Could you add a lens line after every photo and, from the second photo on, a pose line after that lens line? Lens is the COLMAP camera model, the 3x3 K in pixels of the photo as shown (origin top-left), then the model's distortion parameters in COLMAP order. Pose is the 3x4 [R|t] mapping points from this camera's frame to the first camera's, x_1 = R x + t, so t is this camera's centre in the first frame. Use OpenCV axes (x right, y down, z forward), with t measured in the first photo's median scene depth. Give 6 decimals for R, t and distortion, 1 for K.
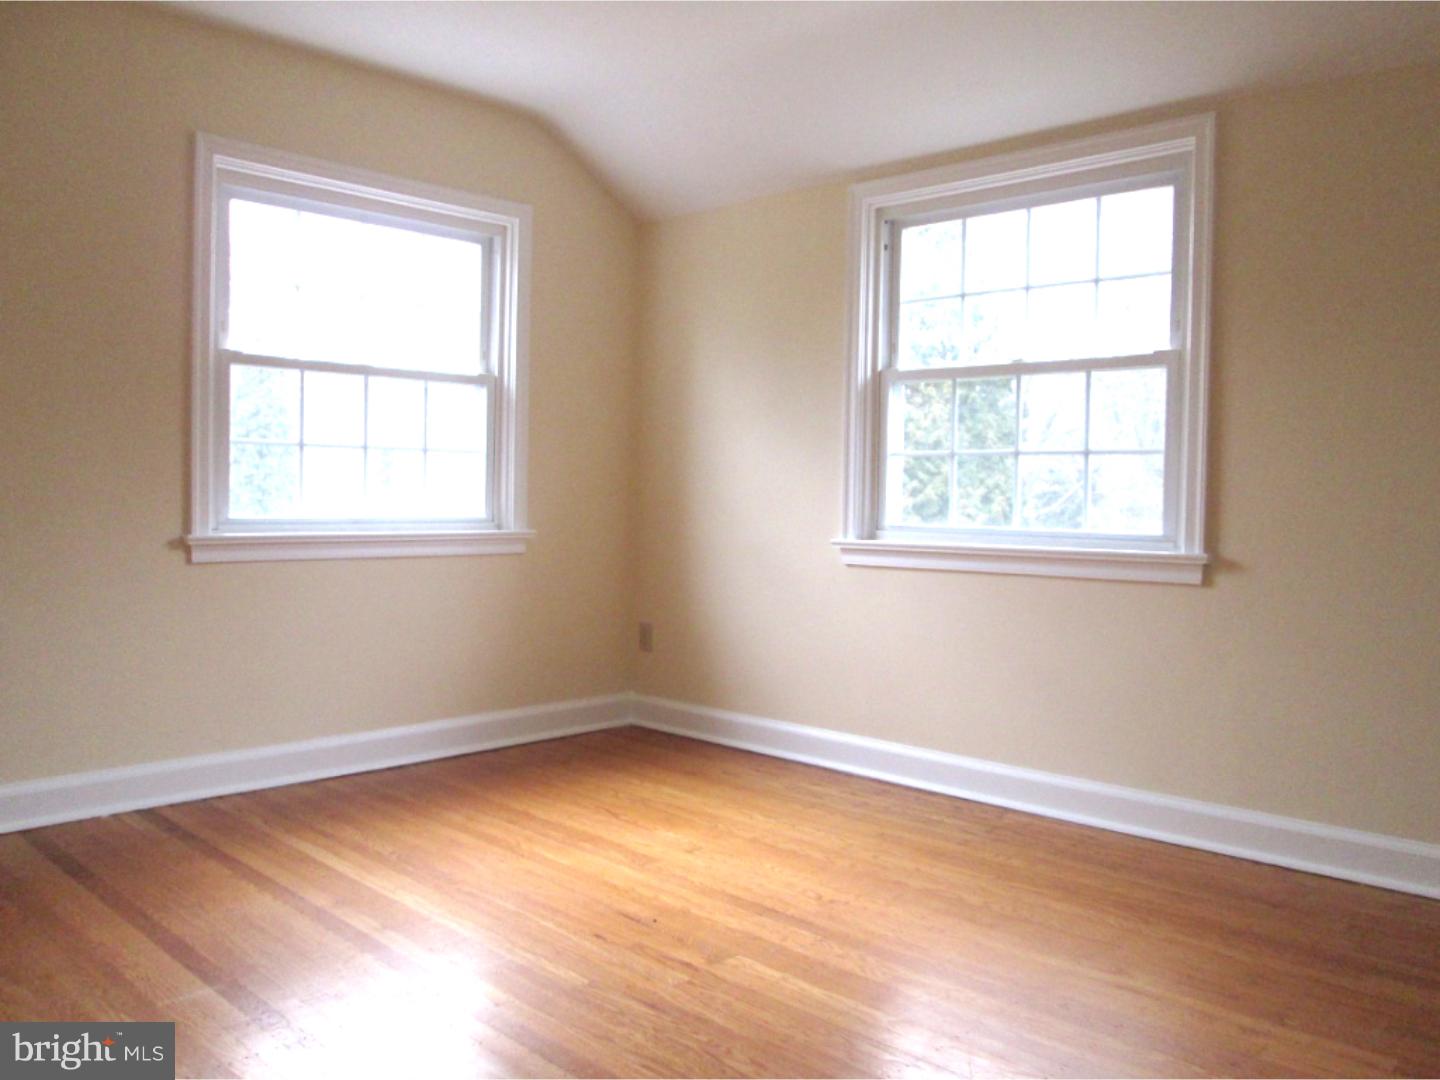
lens RADIAL K [[1186.8, 0, 720.0], [0, 1186.8, 540.0], [0, 0, 1]] dist [-0.052271, -0.004777]
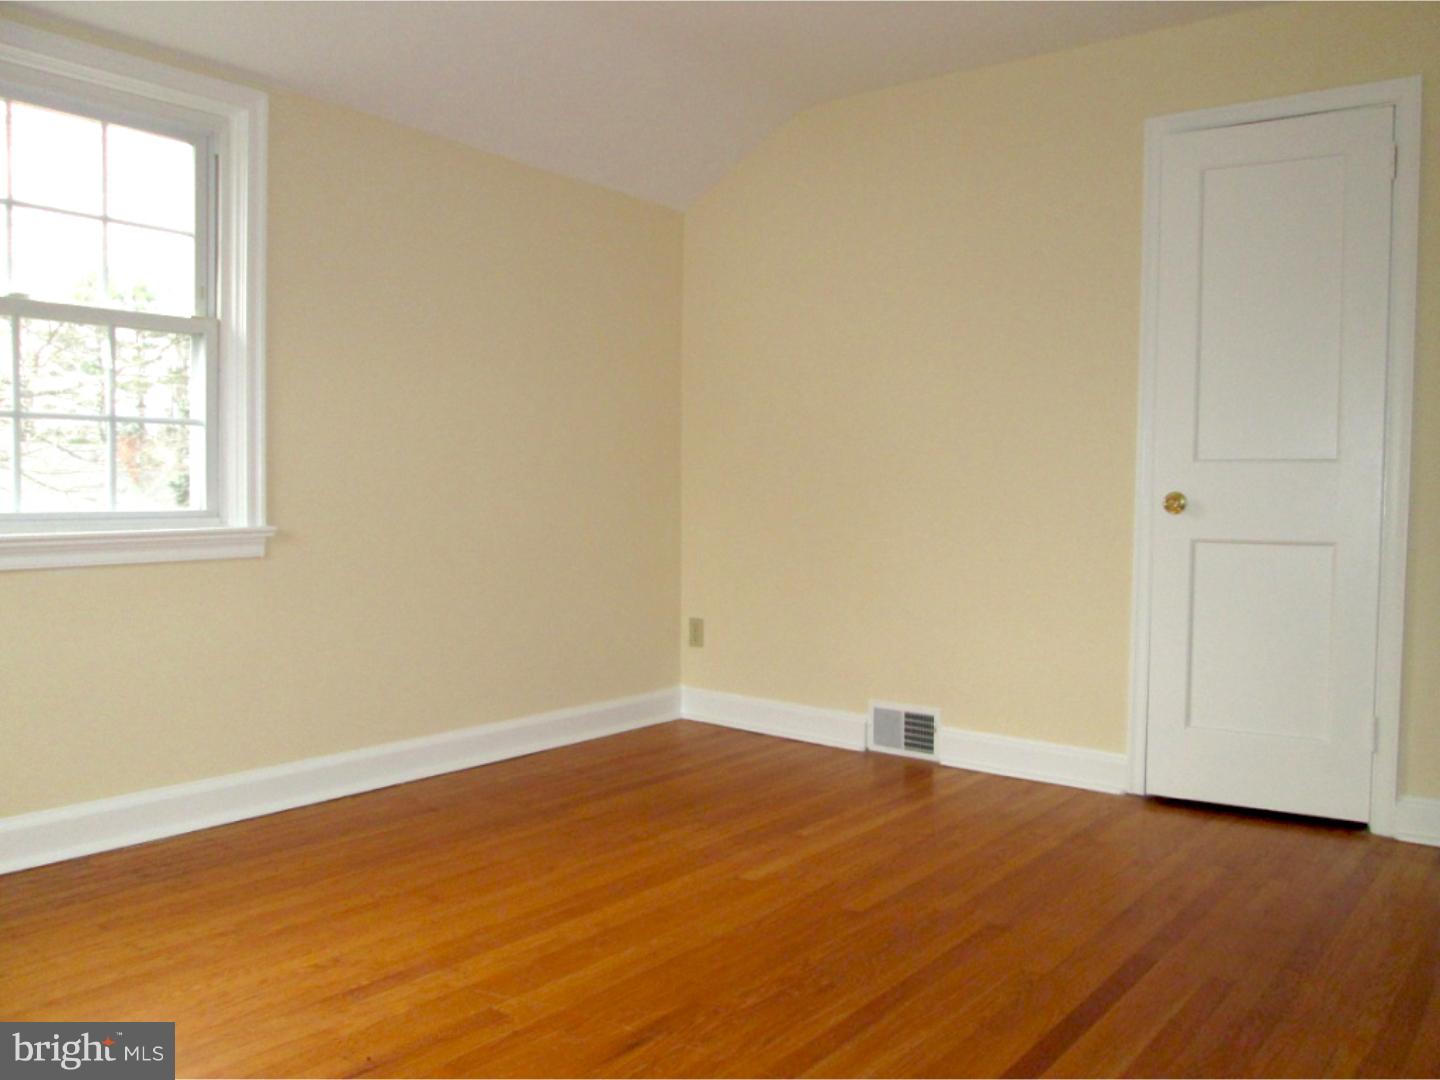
lens RADIAL K [[1186.8, 0, 720.0], [0, 1186.8, 540.0], [0, 0, 1]] dist [-0.052271, -0.004777]
pose [[-0.117682, -0.054797, 0.991538, -0.634487], [0.036310, 0.997571, 0.059440, -0.021577], [-0.992387, 0.042998, -0.115406, 0.708426]]
